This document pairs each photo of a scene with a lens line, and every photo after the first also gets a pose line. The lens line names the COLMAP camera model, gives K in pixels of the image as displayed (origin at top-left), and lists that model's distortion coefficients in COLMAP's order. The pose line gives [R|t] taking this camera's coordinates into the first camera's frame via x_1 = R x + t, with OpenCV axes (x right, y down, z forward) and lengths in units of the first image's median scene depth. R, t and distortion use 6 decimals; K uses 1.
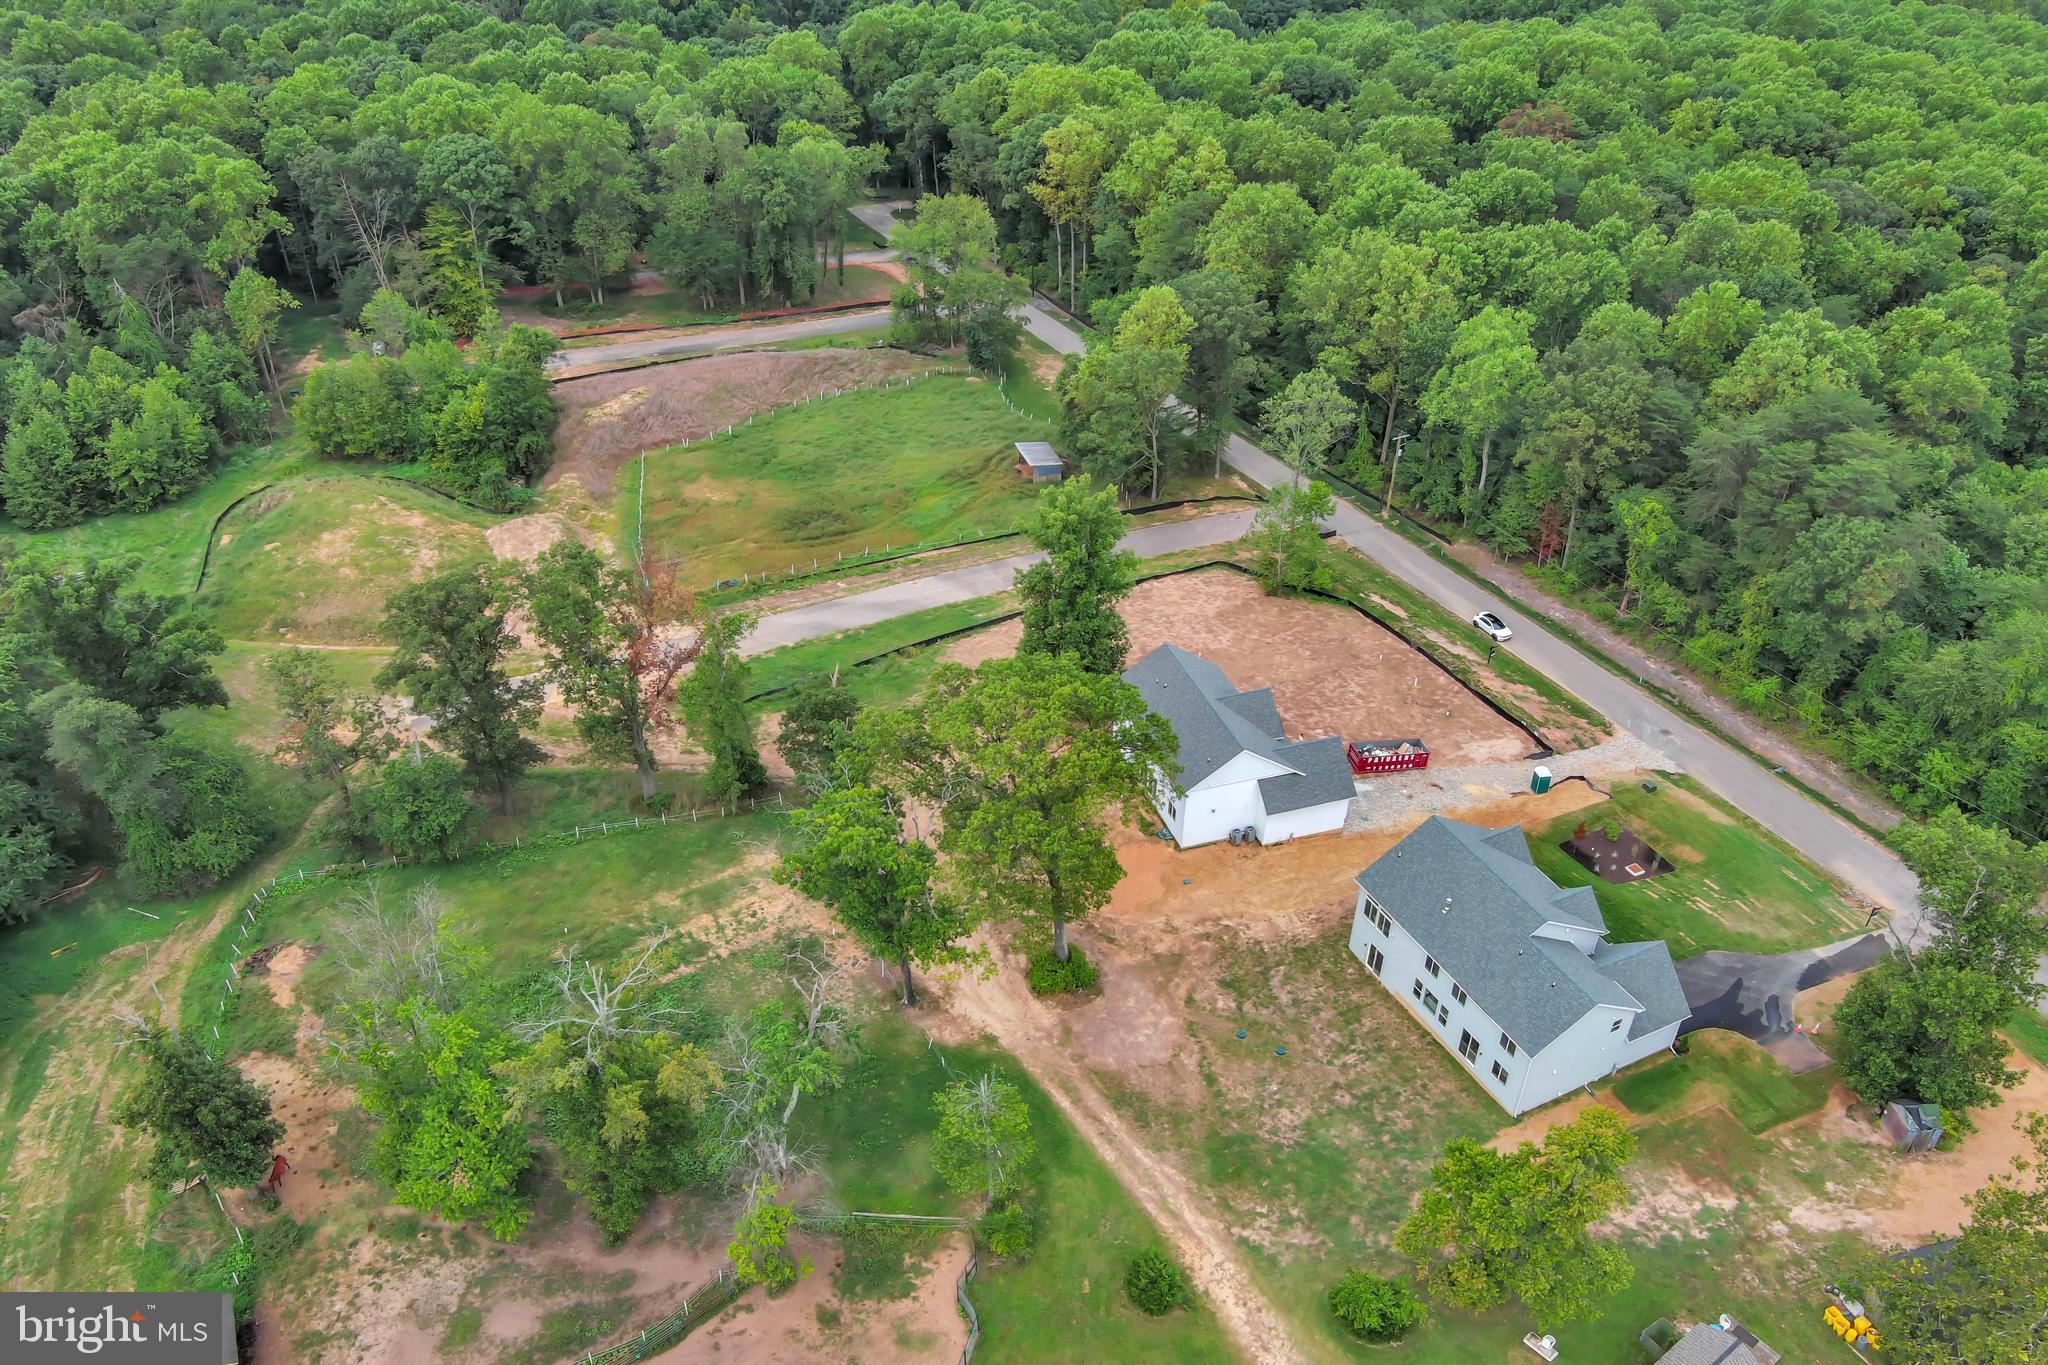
lens RADIAL K [[1588.4, 0, 1018.1], [0, 1588.4, 675.0], [0, 0, 1]] dist [0.030569, -0.050688]
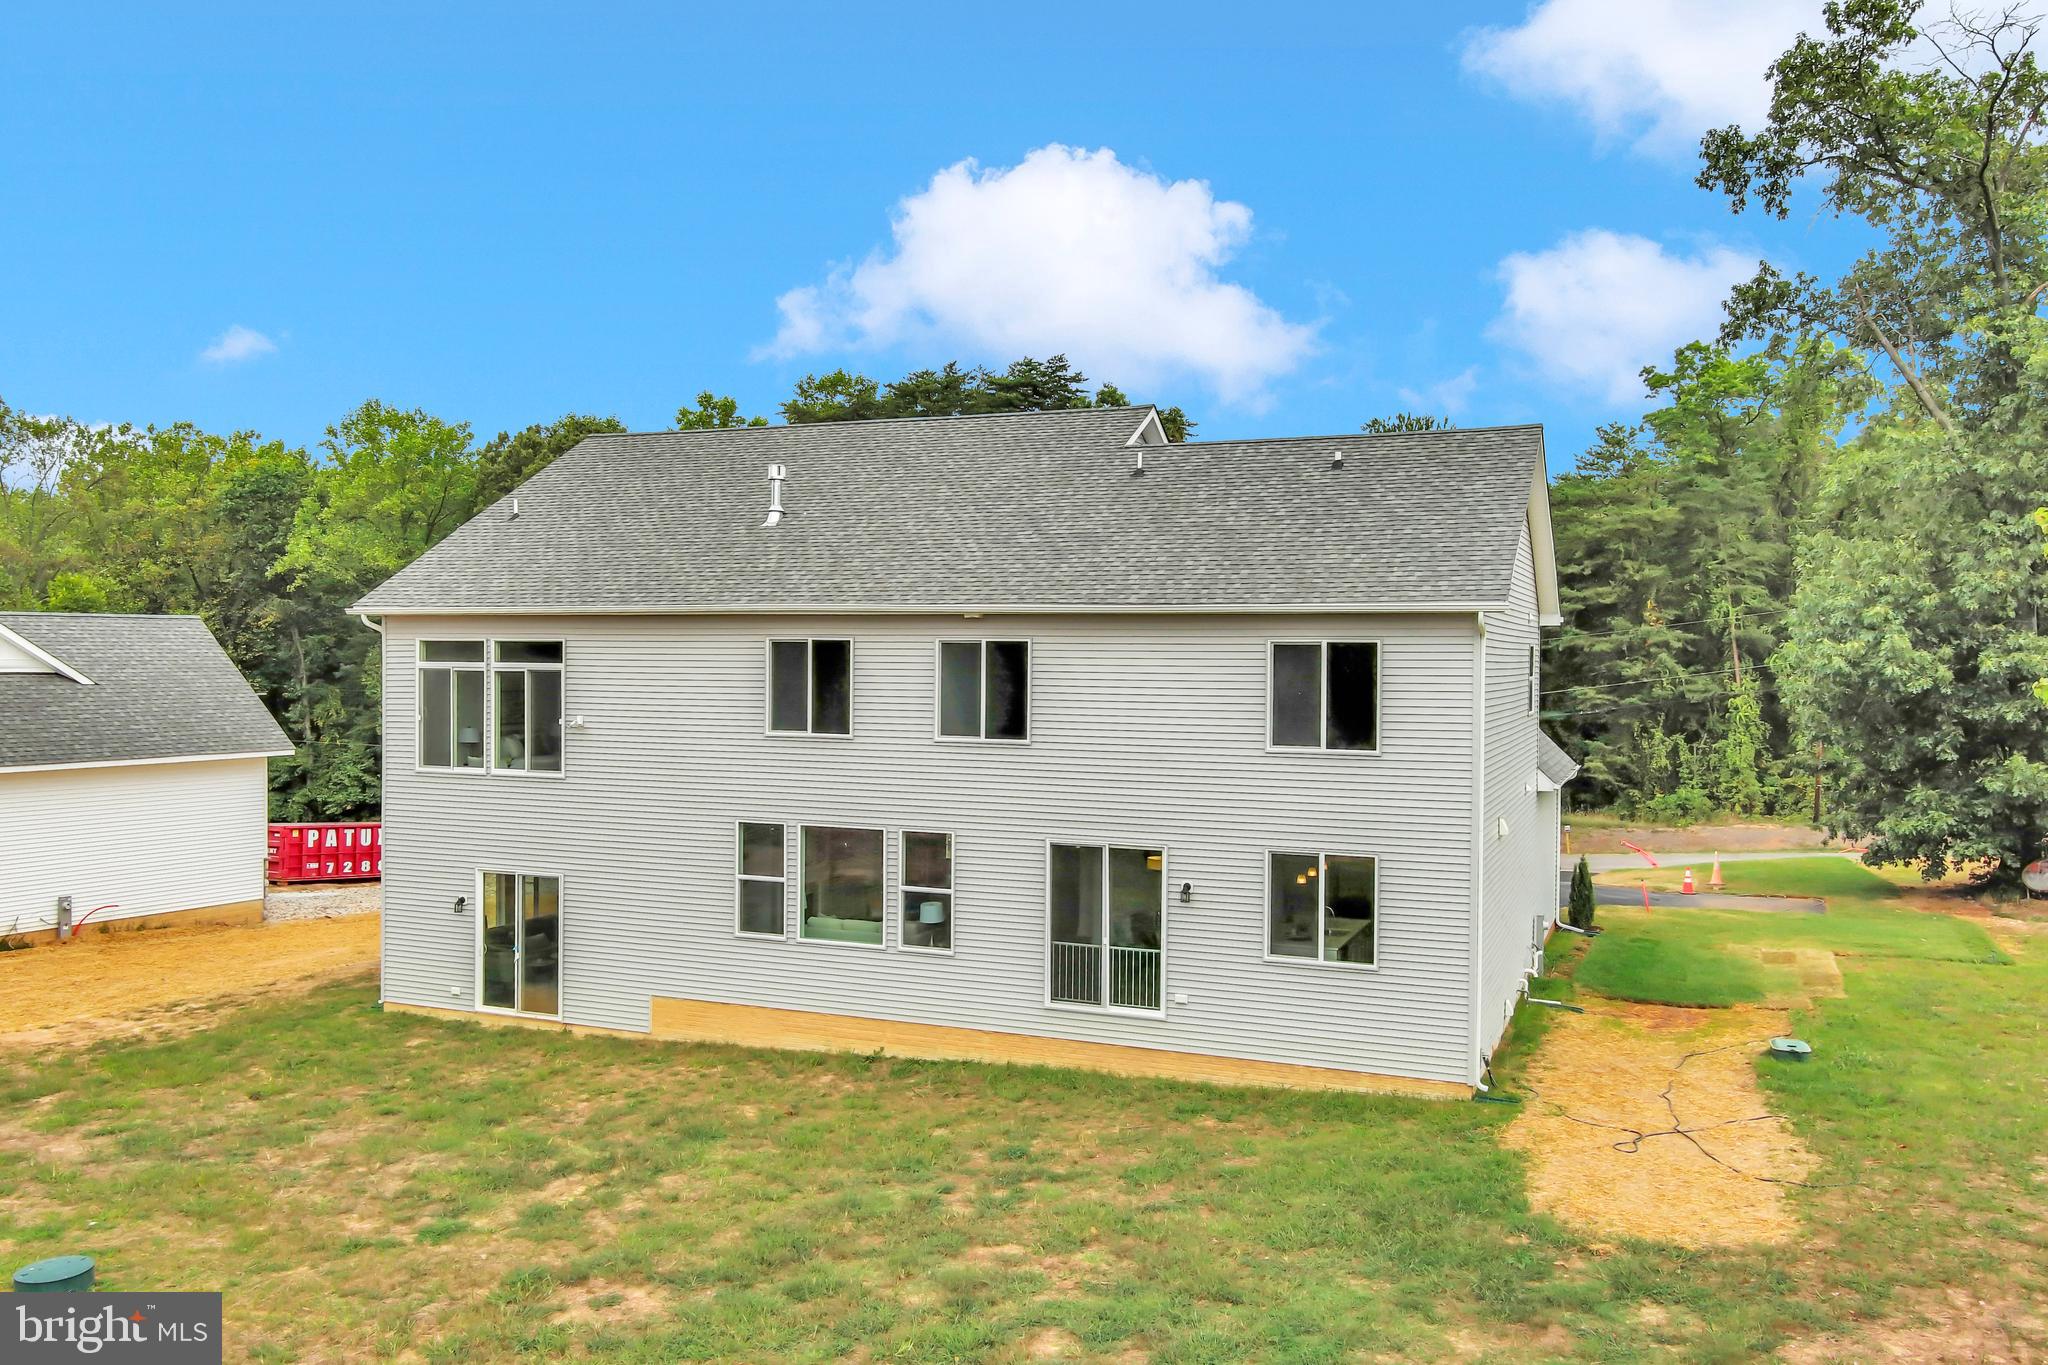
lens RADIAL K [[1595.2, 0, 1021.5], [0, 1595.2, 673.0], [0, 0, 1]] dist [0.004489, 0.005320]
pose [[0.756224, -0.022766, 0.653917, 0.098005], [0.381978, 0.826777, -0.412955, 0.198185], [-0.531242, 0.562069, 0.633925, 0.593077]]
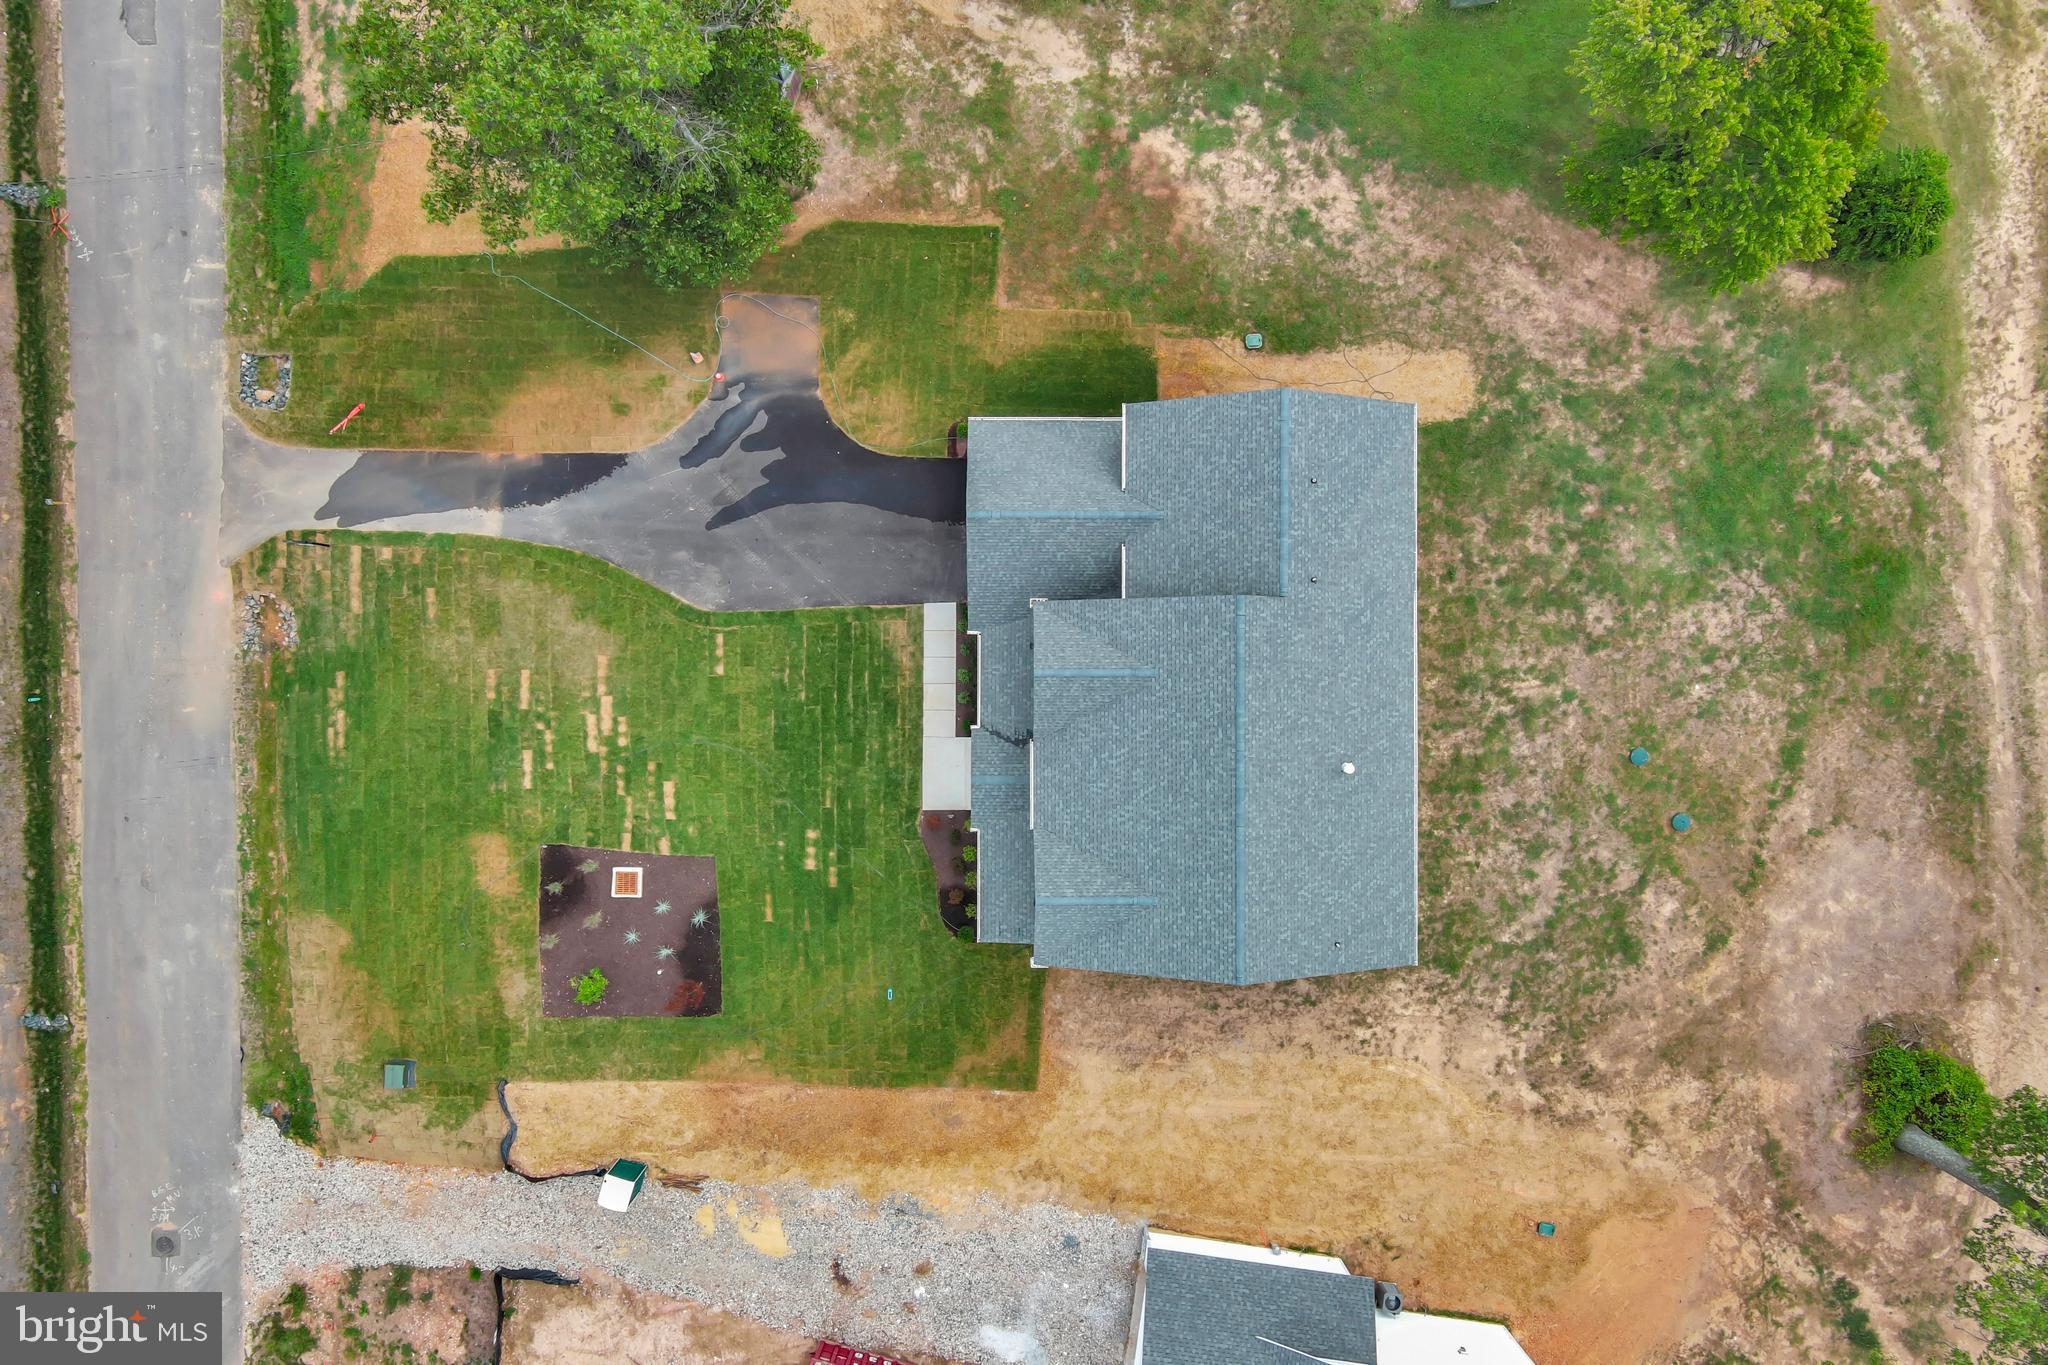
lens RADIAL K [[1645.6, 0, 1016.3], [0, 1645.6, 653.2], [0, 0, 1]] dist [0.007266, -0.003751]
pose [[-0.893414, -0.448662, -0.022664, 0.269033], [0.238653, -0.516760, 0.822195, -0.180040], [-0.380599, 0.729152, 0.568755, 0.519417]]
